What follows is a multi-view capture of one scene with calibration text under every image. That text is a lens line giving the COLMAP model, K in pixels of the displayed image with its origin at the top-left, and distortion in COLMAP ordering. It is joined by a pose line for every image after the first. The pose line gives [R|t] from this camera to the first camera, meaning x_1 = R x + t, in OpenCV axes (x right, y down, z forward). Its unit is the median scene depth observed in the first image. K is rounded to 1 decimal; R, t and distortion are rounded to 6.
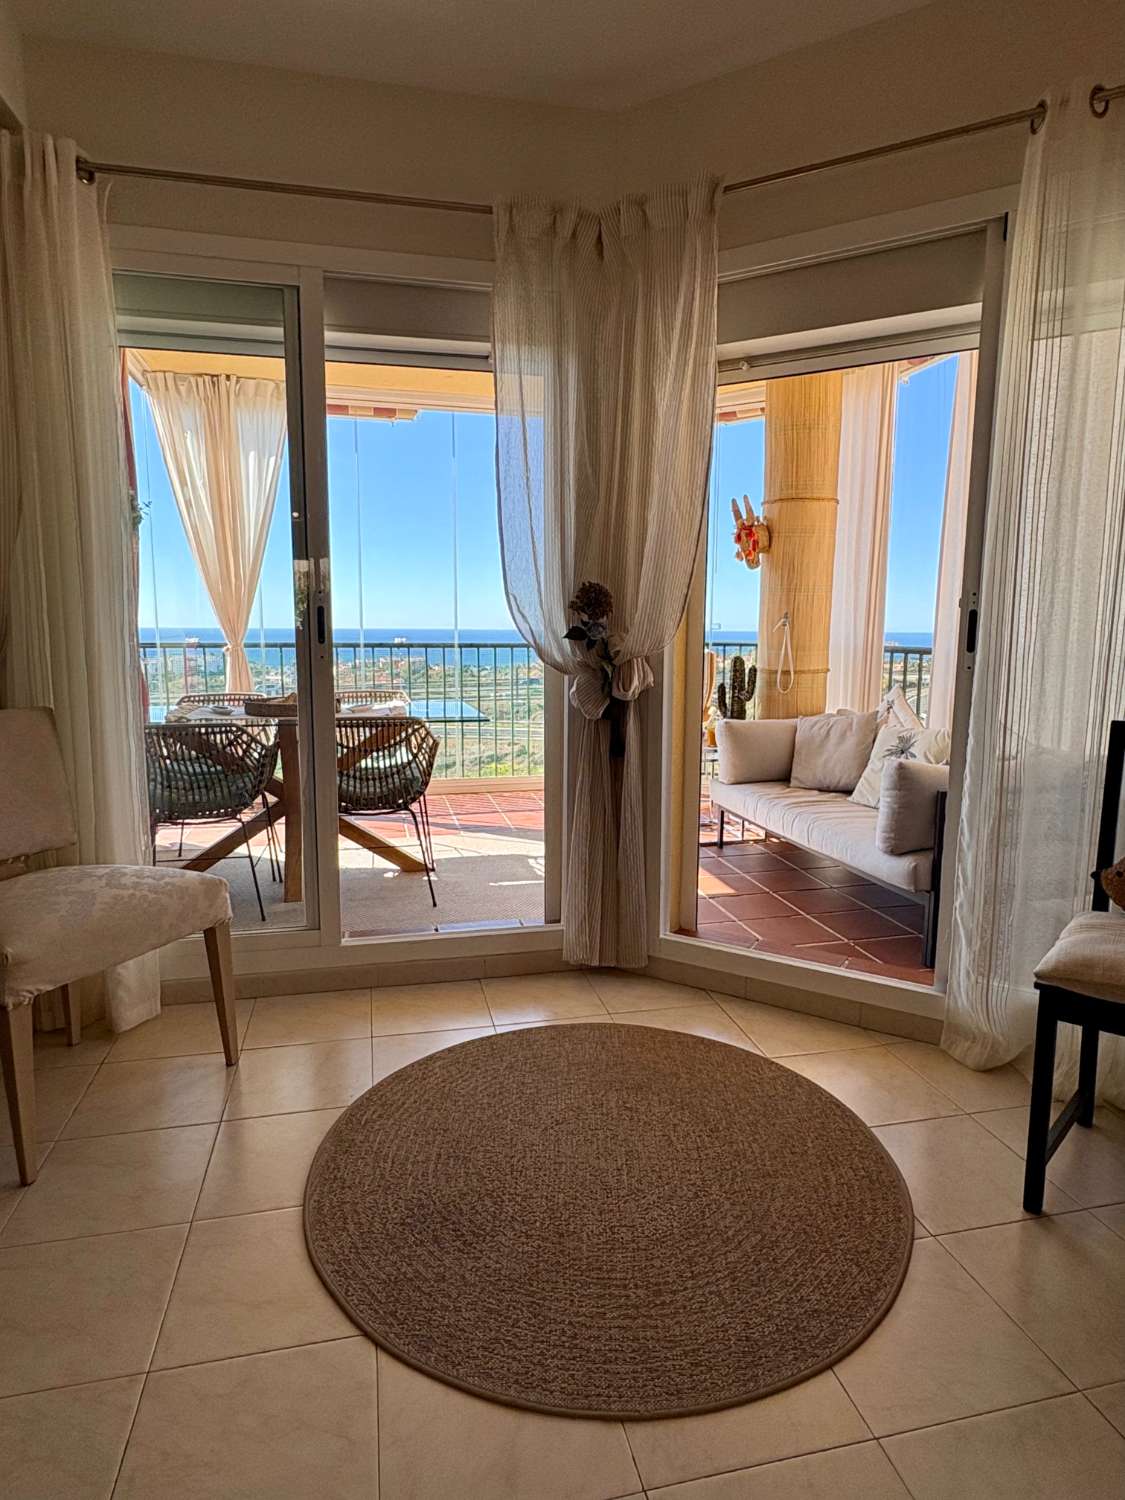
lens RADIAL K [[862.0, 0, 559.2], [0, 862.0, 743.5], [0, 0, 1]] dist [0.015787, -0.000128]
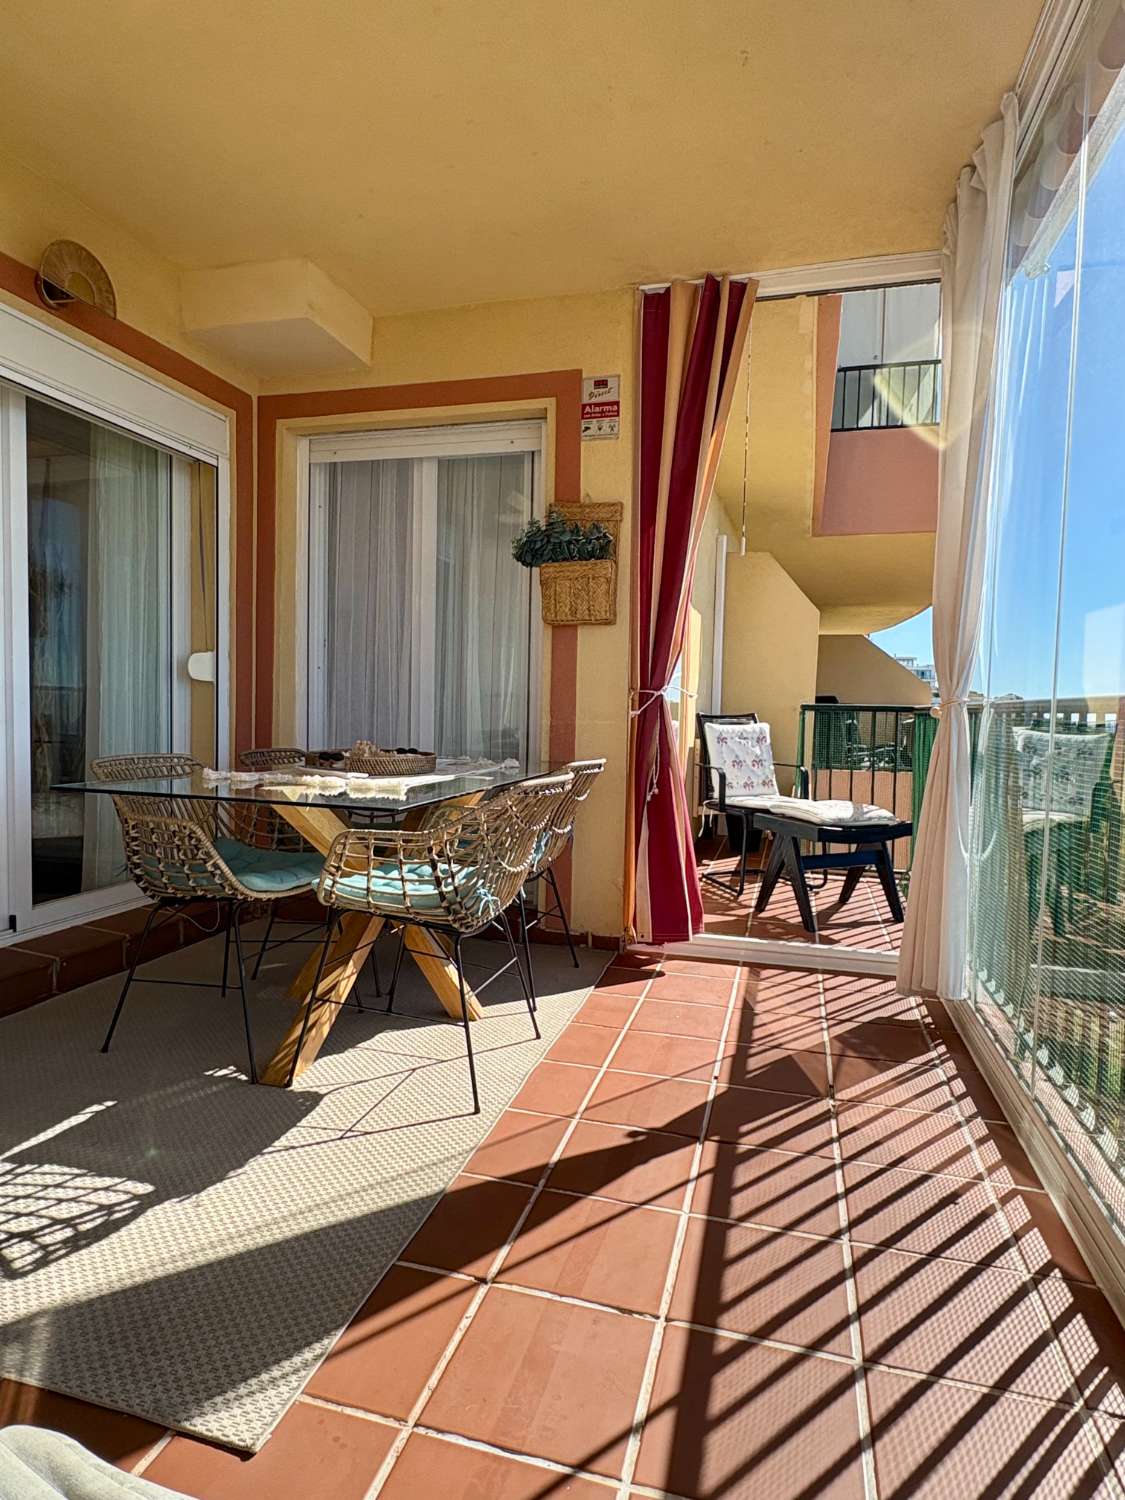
lens RADIAL K [[838.0, 0, 578.2], [0, 838.0, 757.7], [0, 0, 1]] dist [-0.002897, -0.001747]
pose [[-0.493430, 0.031982, -0.869197, 0.161676], [-0.136266, 0.984141, 0.113567, -0.111286], [0.859045, 0.174480, -0.481247, 1.097705]]
